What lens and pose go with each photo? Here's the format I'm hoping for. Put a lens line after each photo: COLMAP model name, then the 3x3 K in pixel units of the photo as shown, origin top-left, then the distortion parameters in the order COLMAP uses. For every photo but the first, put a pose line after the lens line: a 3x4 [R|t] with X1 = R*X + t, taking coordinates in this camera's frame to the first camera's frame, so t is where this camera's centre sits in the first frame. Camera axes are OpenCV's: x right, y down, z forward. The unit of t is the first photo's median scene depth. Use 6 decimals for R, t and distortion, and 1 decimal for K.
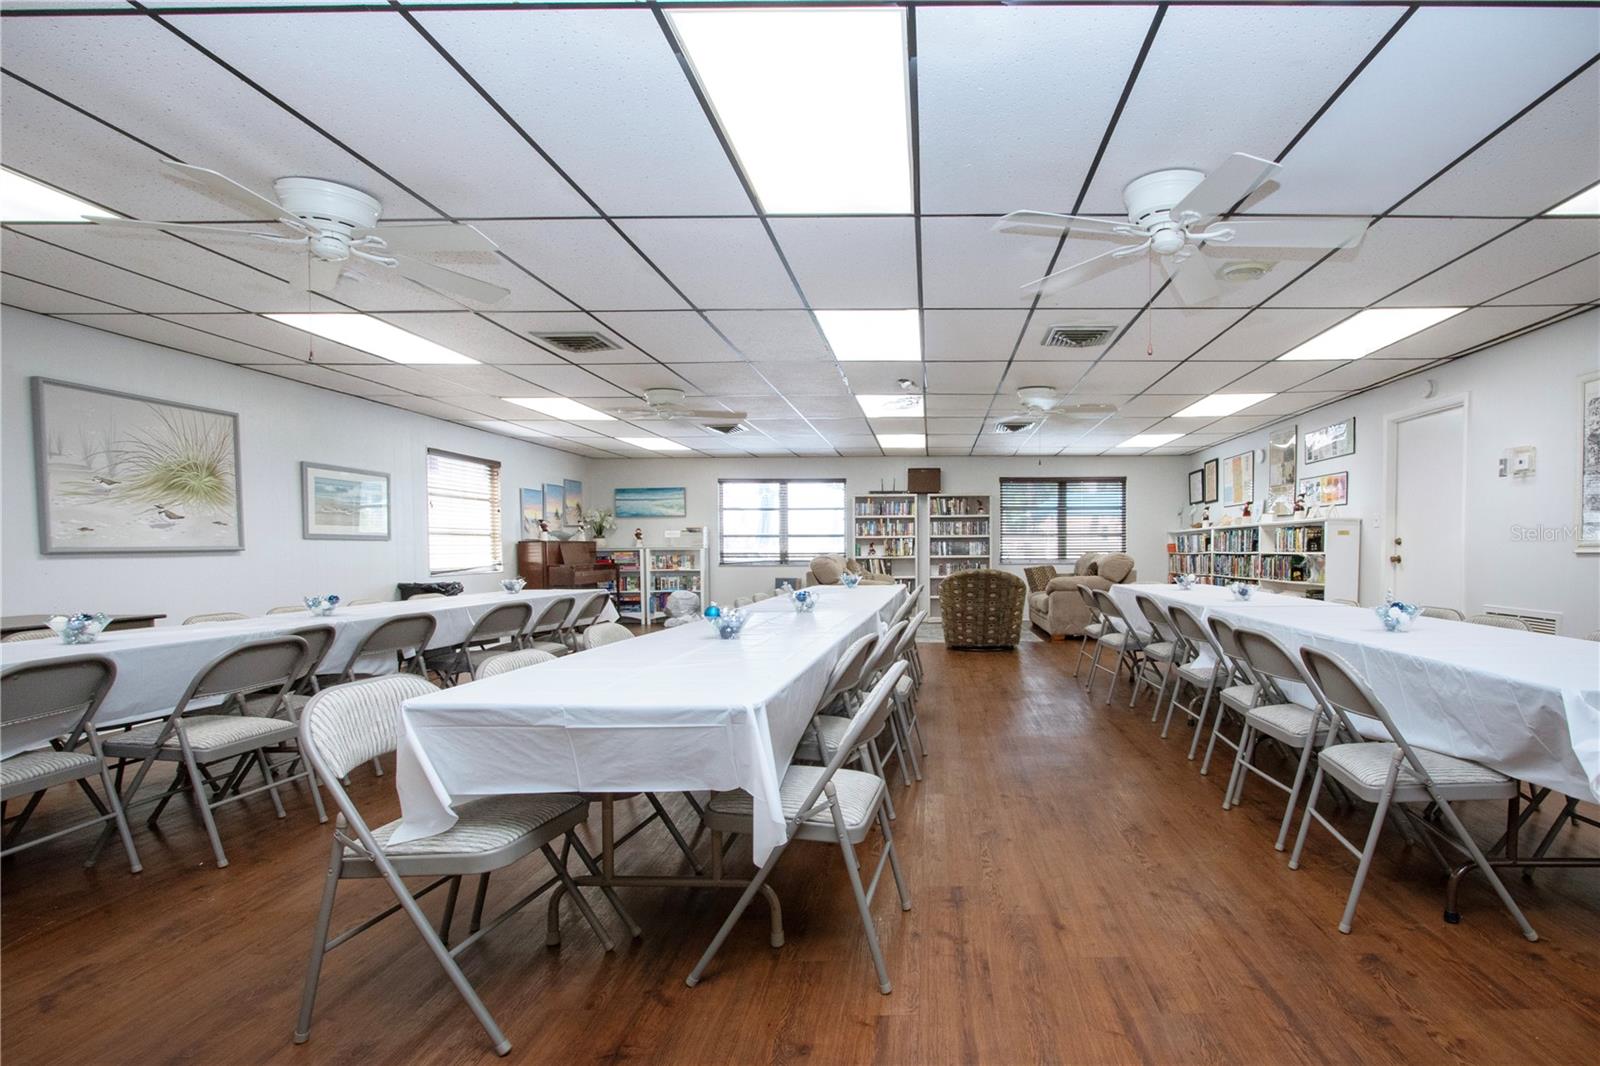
lens RADIAL K [[766.0, 0, 800.2], [0, 766.0, 529.6], [0, 0, 1]] dist [-0.015941, 0.002581]
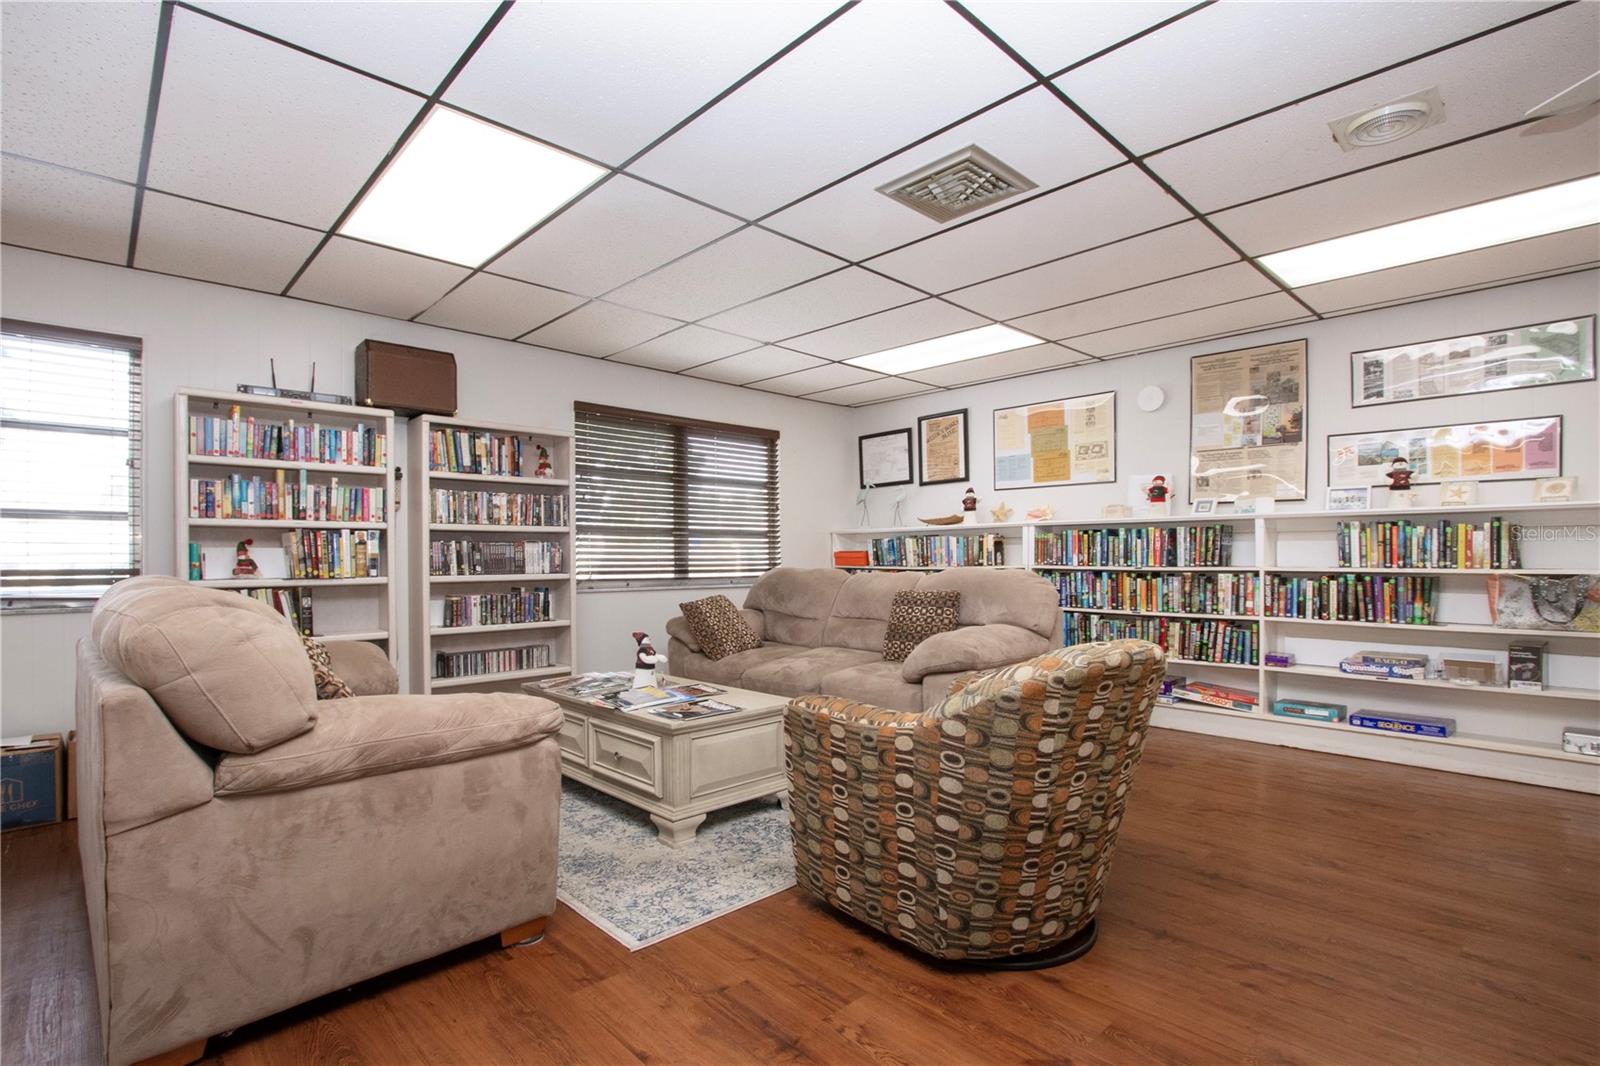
lens RADIAL K [[766.0, 0, 760.6], [0, 766.0, 561.4], [0, 0, 1]] dist [-0.015941, 0.002581]
pose [[0.661886, 0.000121, 0.749604, -0.007349], [-0.022804, 0.999540, 0.019975, 0.015100], [-0.749257, -0.030315, 0.661585, 0.617514]]
